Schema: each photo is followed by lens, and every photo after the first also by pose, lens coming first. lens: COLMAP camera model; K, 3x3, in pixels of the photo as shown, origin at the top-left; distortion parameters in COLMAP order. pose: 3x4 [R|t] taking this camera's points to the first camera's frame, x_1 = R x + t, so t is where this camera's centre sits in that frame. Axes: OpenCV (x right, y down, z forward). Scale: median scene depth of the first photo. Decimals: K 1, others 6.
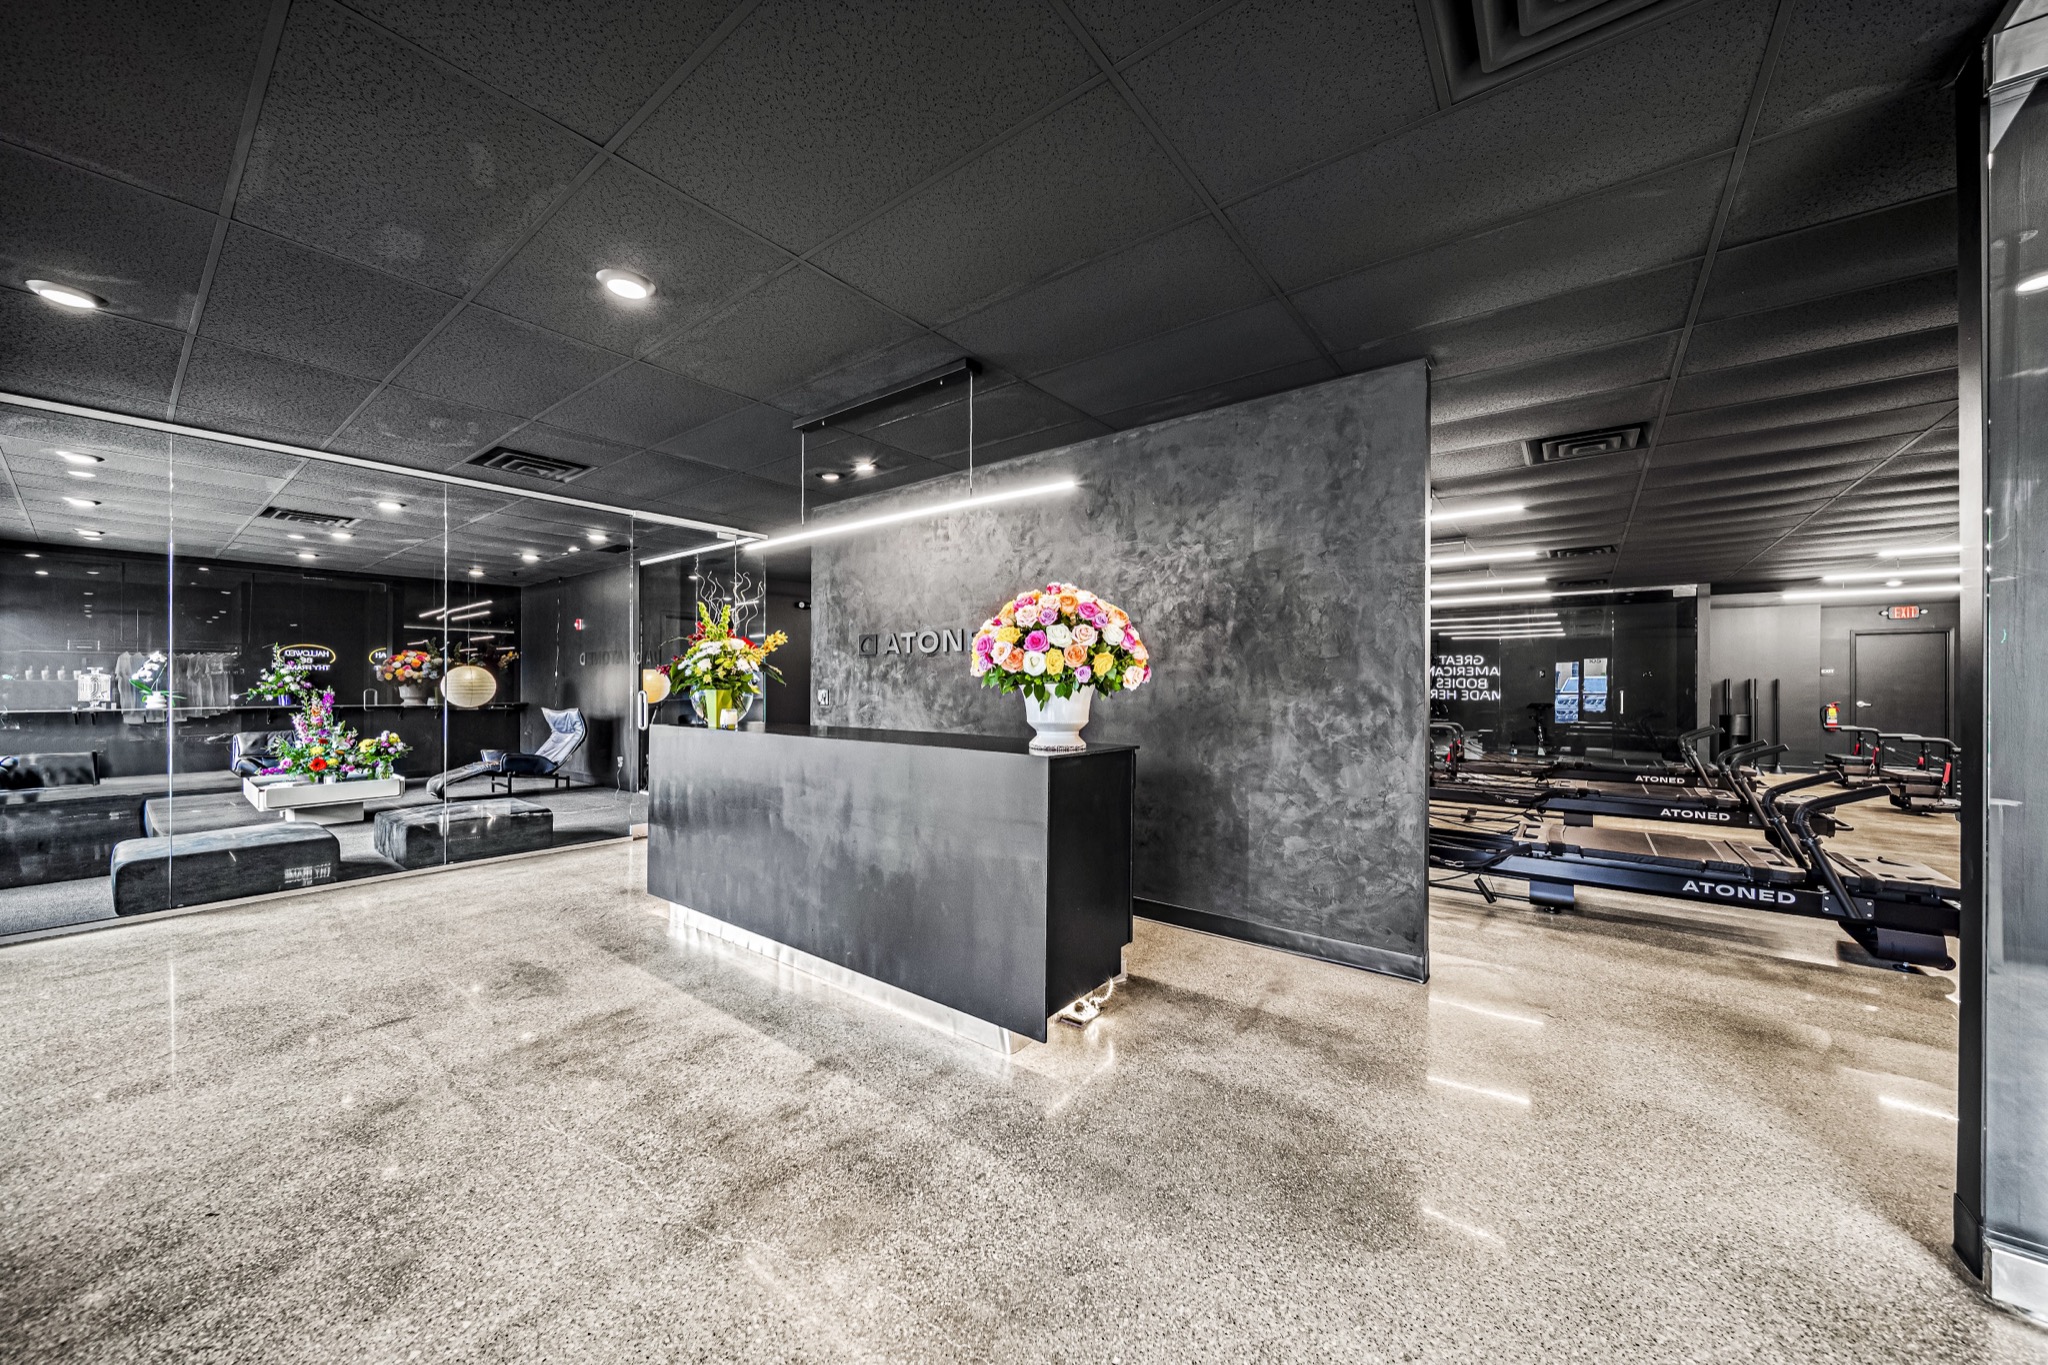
lens RADIAL K [[716.5, 0, 1025.3], [0, 716.5, 685.7], [0, 0, 1]] dist [0.002220, -0.000118]
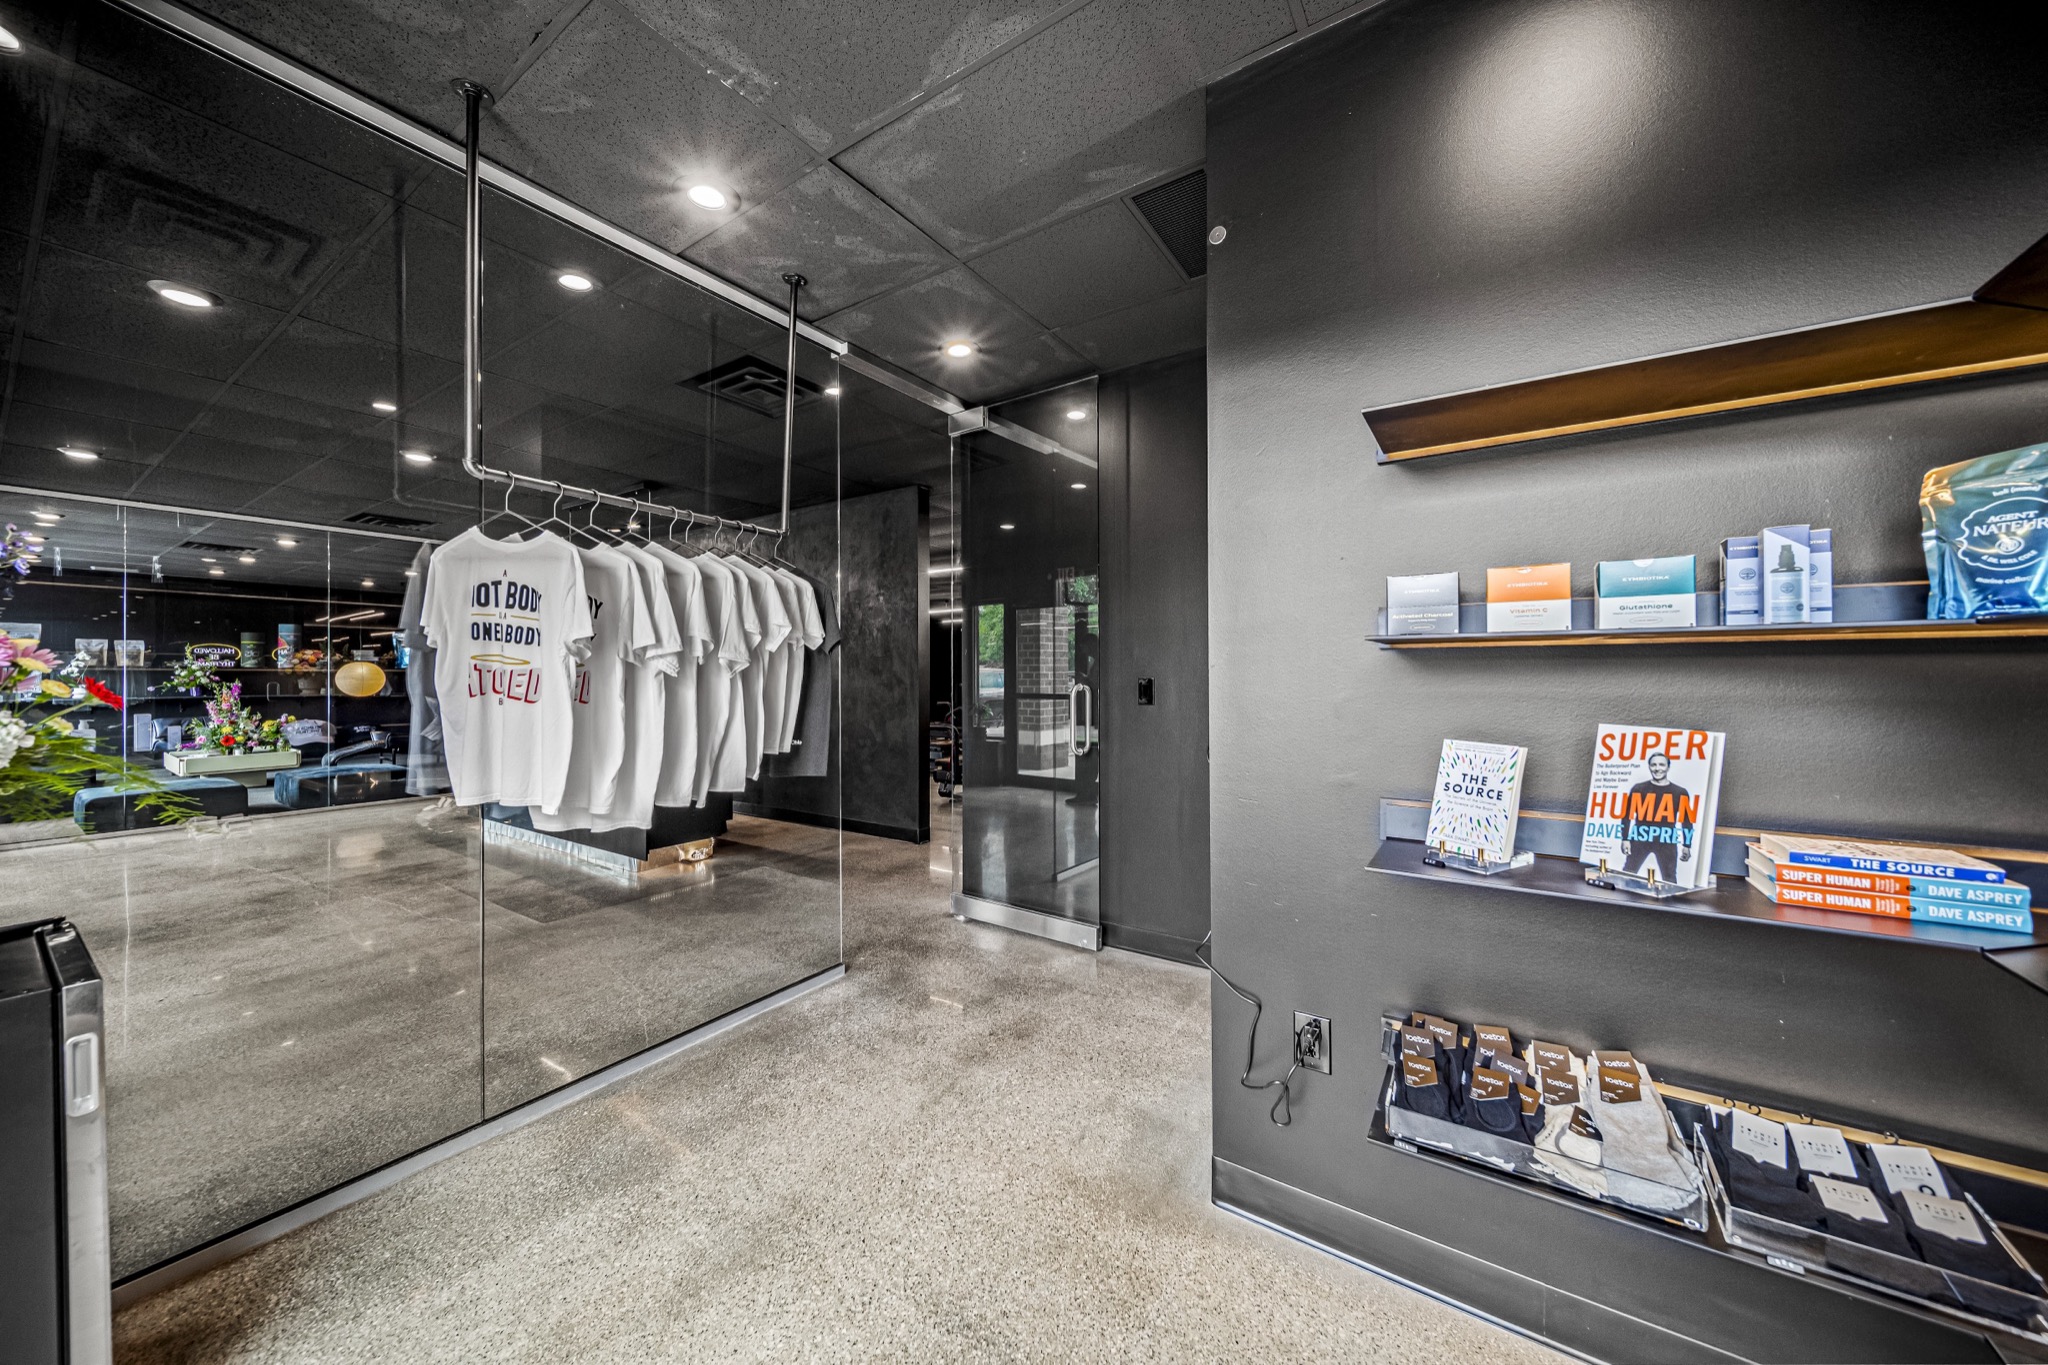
lens RADIAL K [[716.5, 0, 1026.0], [0, 716.5, 674.7], [0, 0, 1]] dist [0.002220, -0.000118]
pose [[0.997761, -0.005428, 0.066660, 0.335098], [0.005652, 0.999979, -0.003168, 0.004908], [-0.066642, 0.003538, 0.997771, -0.357964]]
